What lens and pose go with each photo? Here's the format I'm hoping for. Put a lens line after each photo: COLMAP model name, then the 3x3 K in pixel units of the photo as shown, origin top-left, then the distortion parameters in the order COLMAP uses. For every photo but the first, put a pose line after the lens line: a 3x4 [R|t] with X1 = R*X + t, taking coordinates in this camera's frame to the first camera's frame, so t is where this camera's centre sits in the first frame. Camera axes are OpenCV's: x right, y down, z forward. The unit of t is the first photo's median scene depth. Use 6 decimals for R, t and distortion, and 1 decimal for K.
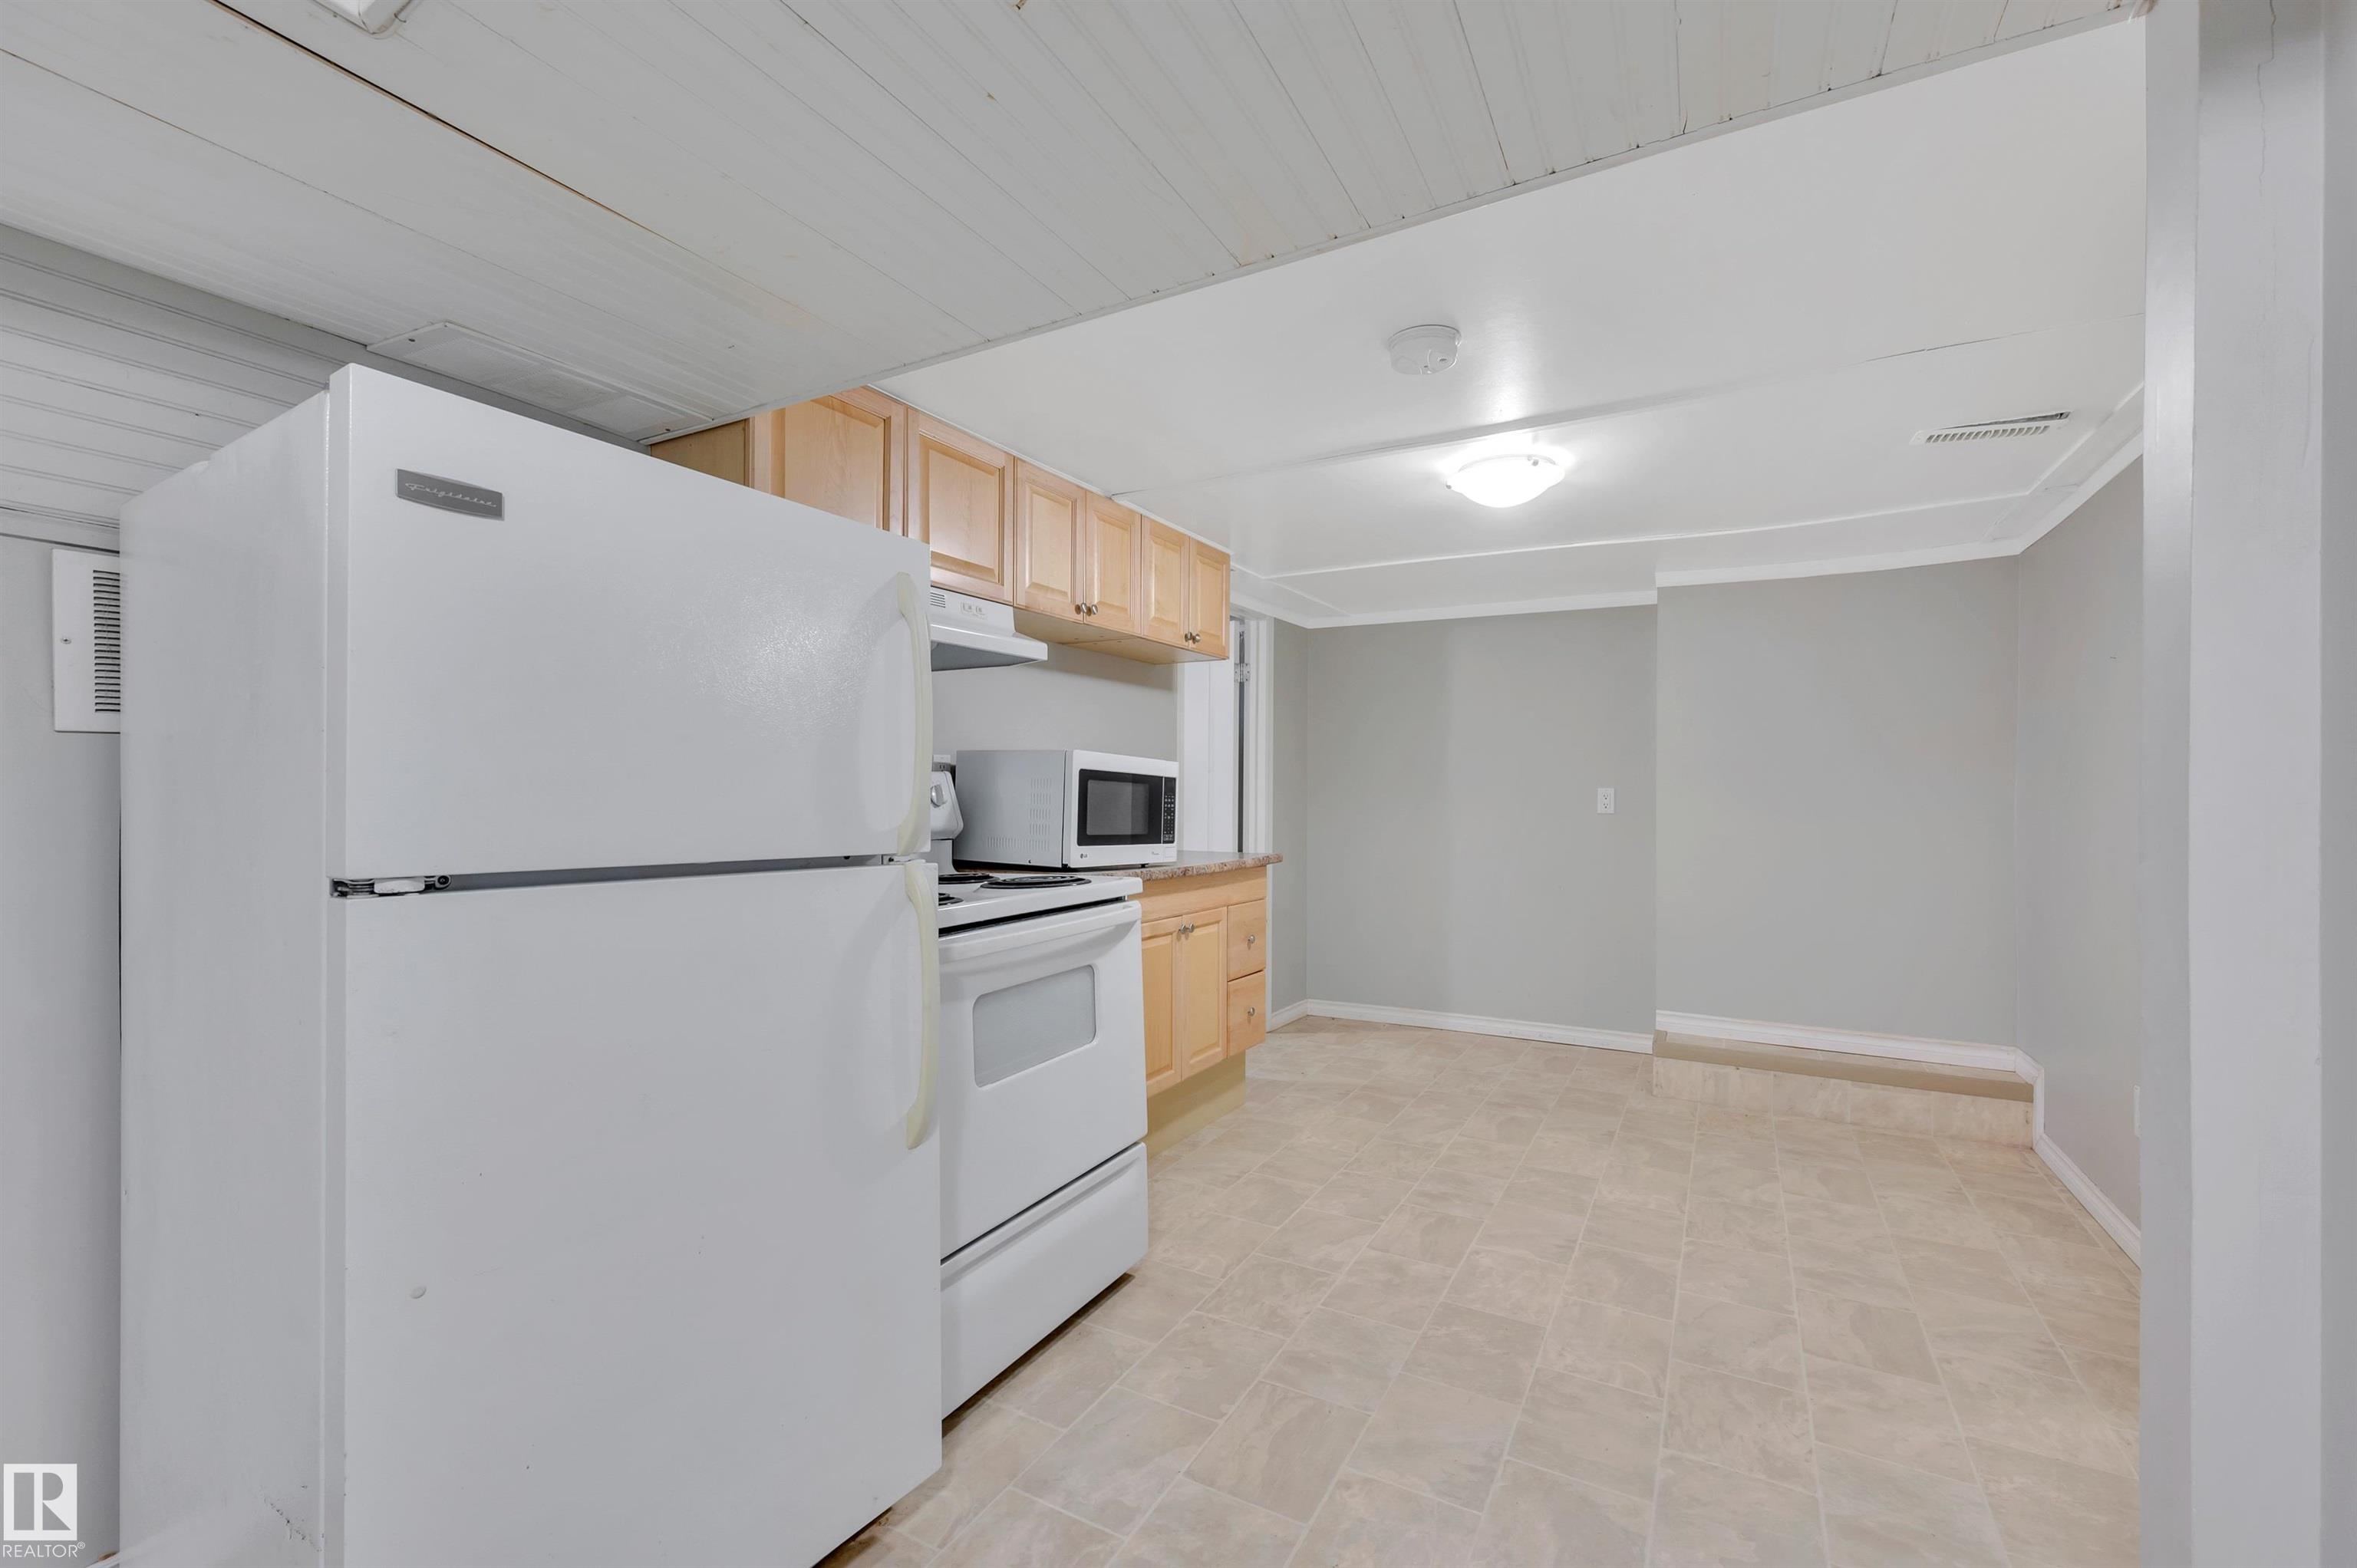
lens RADIAL K [[969.8, 0, 1172.7], [0, 969.8, 798.5], [0, 0, 1]] dist [0.001827, -0.000275]
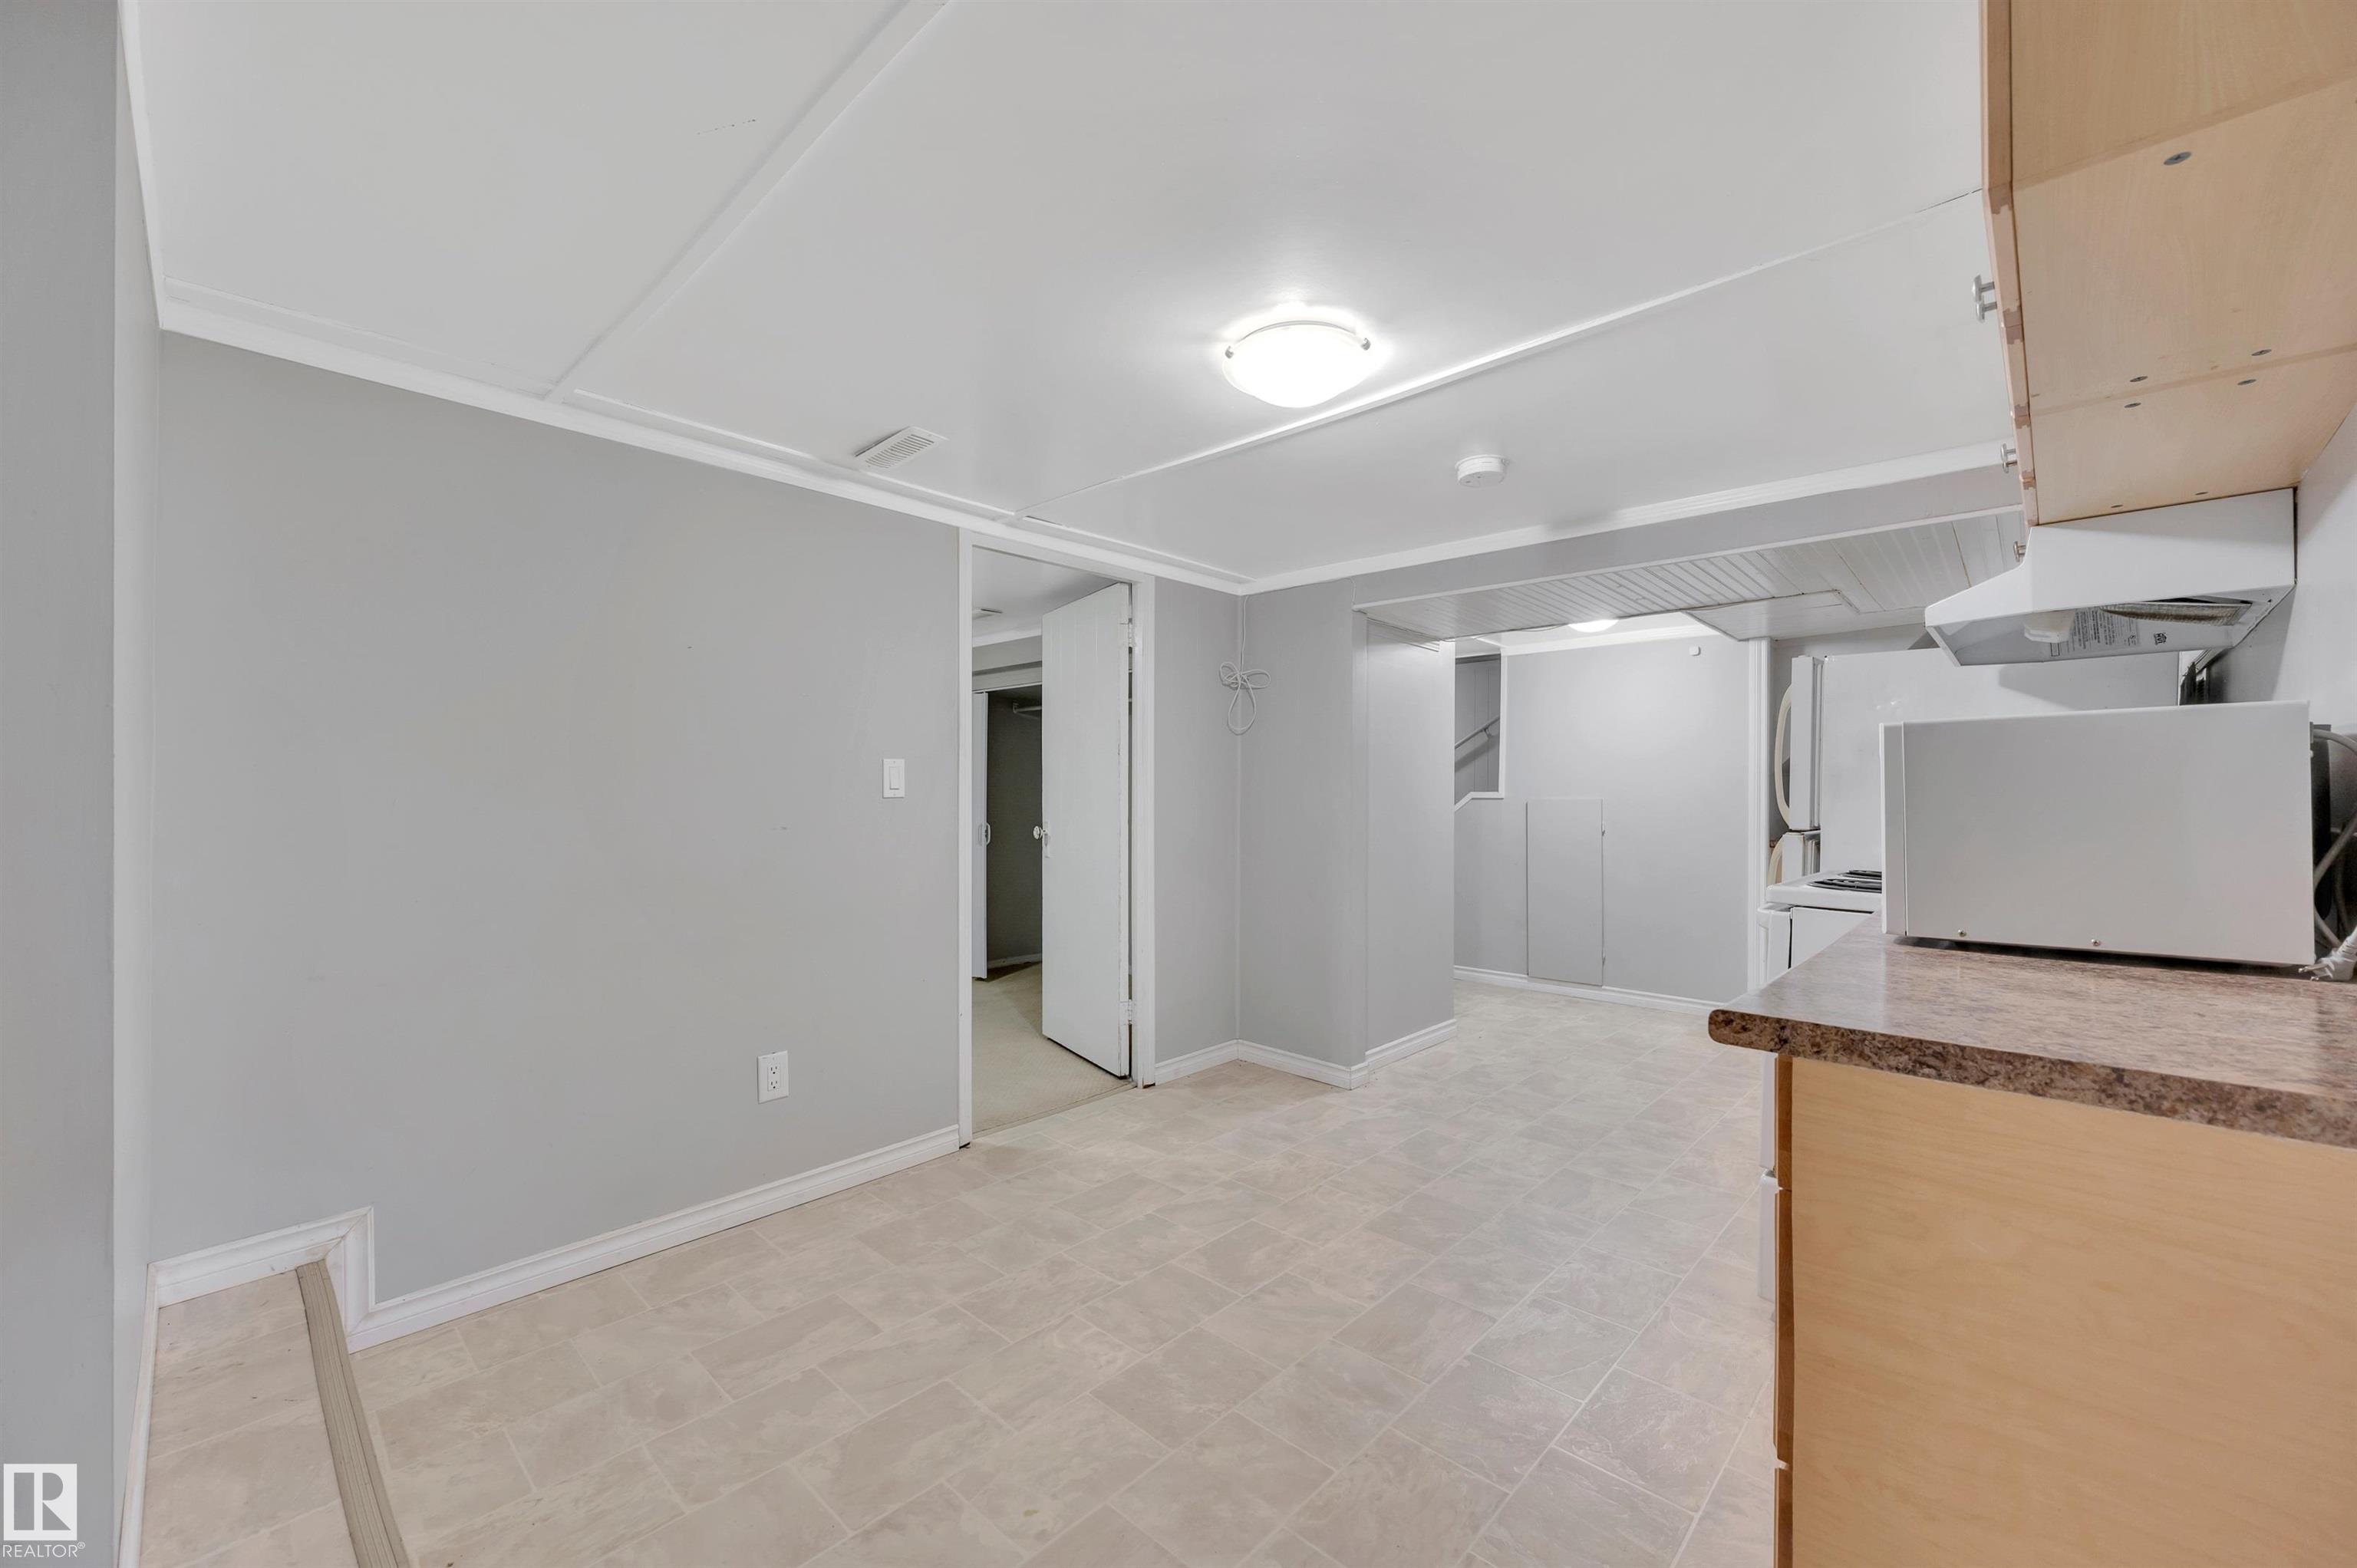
lens RADIAL K [[930.1, 0, 1178.5], [0, 930.1, 784.0], [0, 0, 1]] dist [0.000996, 0.000077]
pose [[-0.971549, -0.003010, 0.236818, 0.281781], [-0.005717, 0.999926, -0.010747, -0.003643], [-0.236768, -0.011796, -0.971495, 1.878694]]
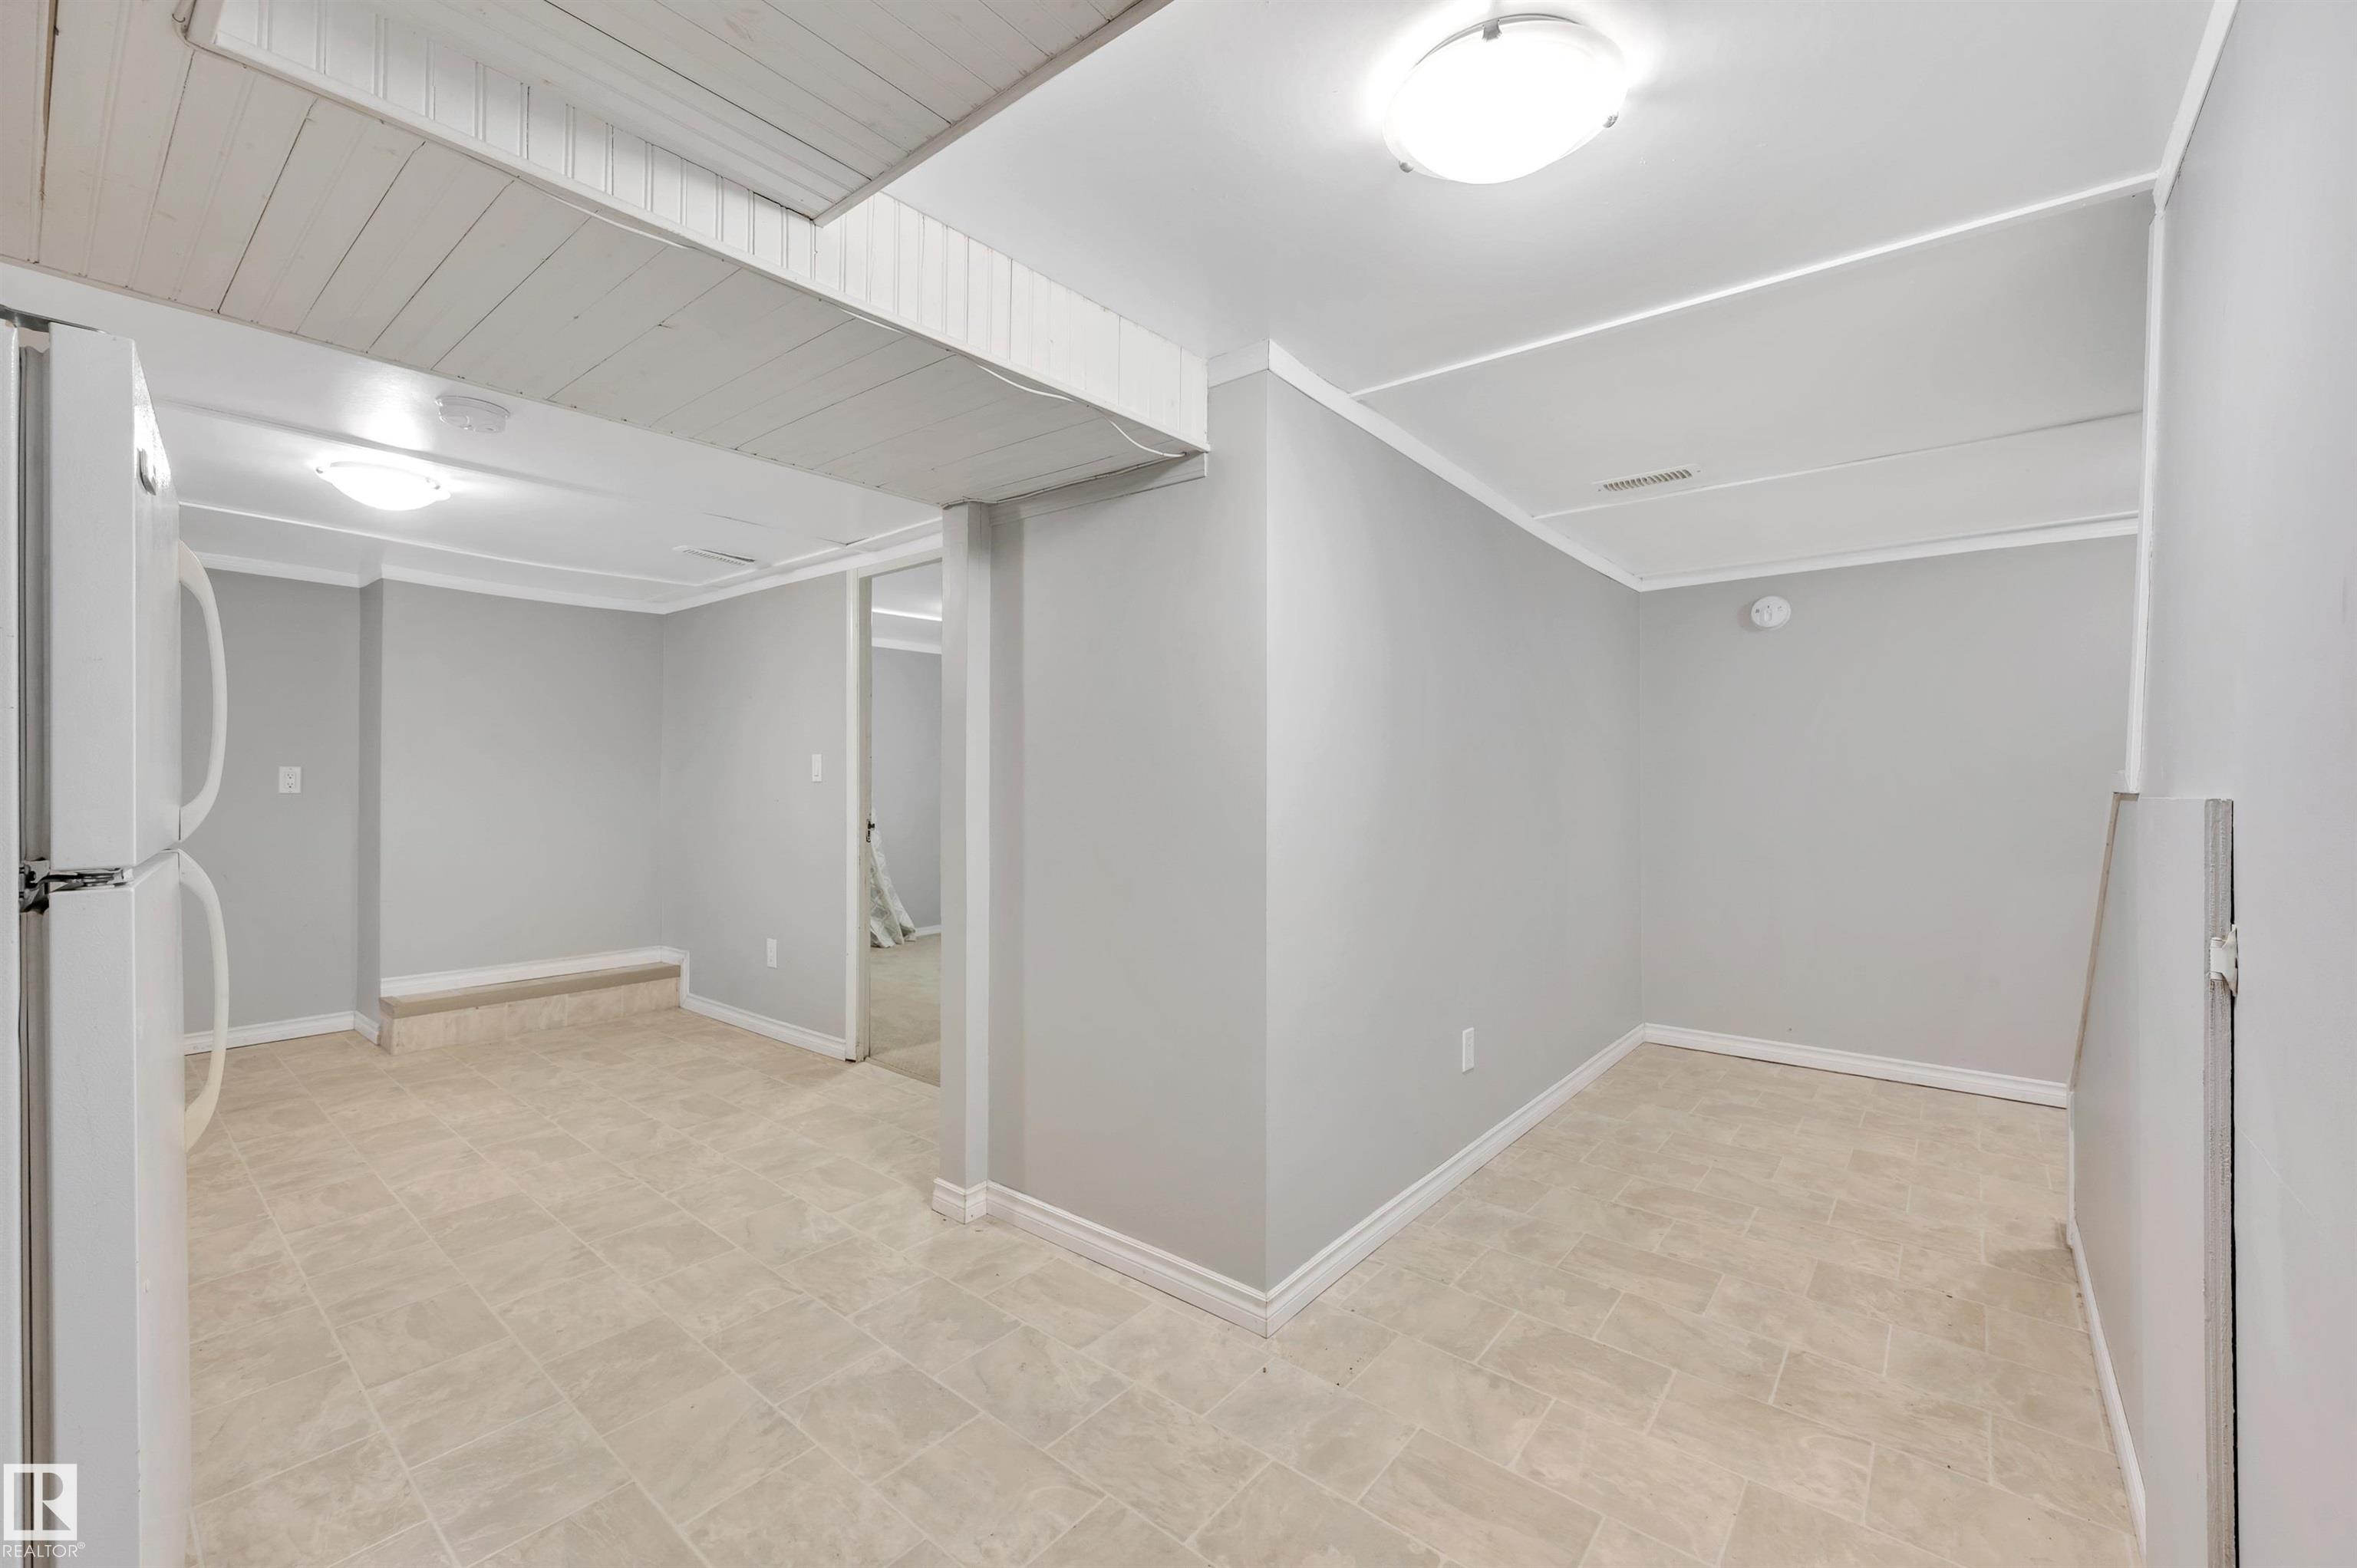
lens RADIAL K [[947.0, 0, 1217.2], [0, 947.0, 783.2], [0, 0, 1]] dist [-0.004254, -0.000832]
pose [[0.149262, -0.005134, 0.988784, -0.606037], [-0.004018, 0.999975, 0.005799, -0.006928], [-0.988790, -0.004839, 0.149238, -0.082531]]
